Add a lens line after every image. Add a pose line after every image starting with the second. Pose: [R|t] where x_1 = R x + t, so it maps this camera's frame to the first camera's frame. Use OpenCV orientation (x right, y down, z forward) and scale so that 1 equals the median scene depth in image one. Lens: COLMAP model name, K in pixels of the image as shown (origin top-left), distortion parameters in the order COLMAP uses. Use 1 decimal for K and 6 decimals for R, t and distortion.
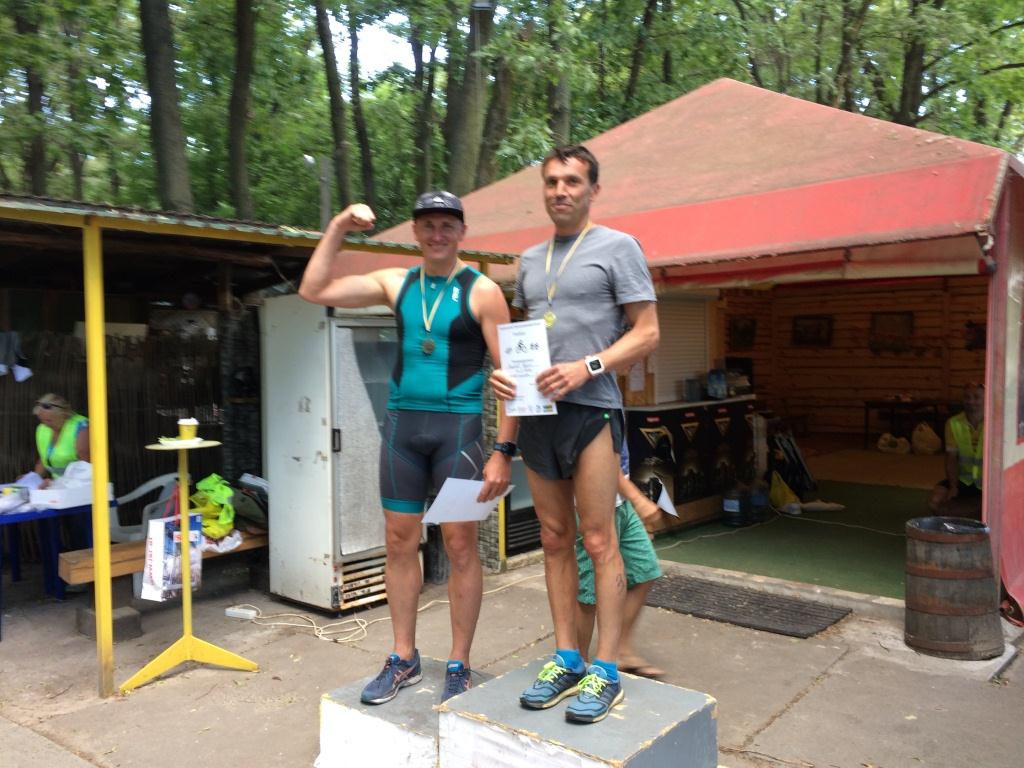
lens RADIAL K [[864.8, 0, 511.9], [0, 864.8, 354.9], [0, 0, 1]] dist [0.058871, -0.085043]
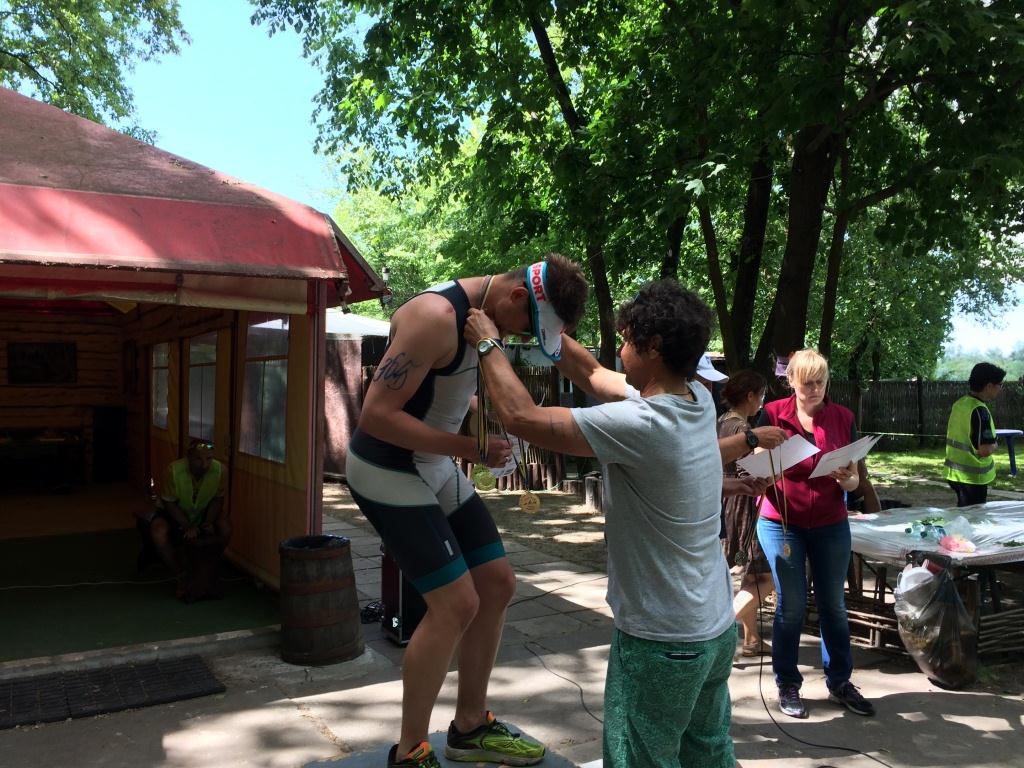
lens RADIAL K [[869.0, 0, 507.1], [0, 869.0, 369.9], [0, 0, 1]] dist [0.083598, -0.106833]
pose [[0.328884, 0.036843, 0.943652, -0.399007], [-0.004042, 0.999284, -0.037606, 0.017239], [-0.944362, 0.008554, 0.328797, 0.358008]]
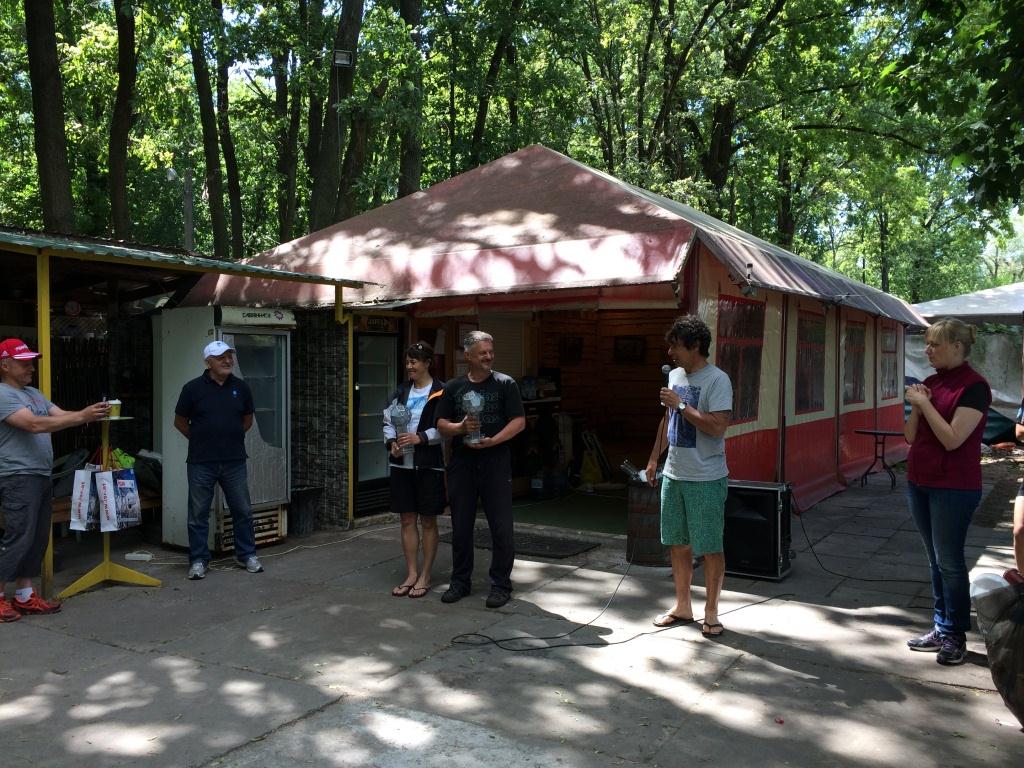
lens RADIAL K [[859.7, 0, 512.0], [0, 859.7, 384.0], [0, 0, 1]] dist [0.059013, -0.086414]
pose [[0.987510, 0.016394, 0.156699, 0.024840], [-0.018909, 0.999715, 0.014568, 0.015196], [-0.156416, -0.017349, 0.987539, -0.337868]]
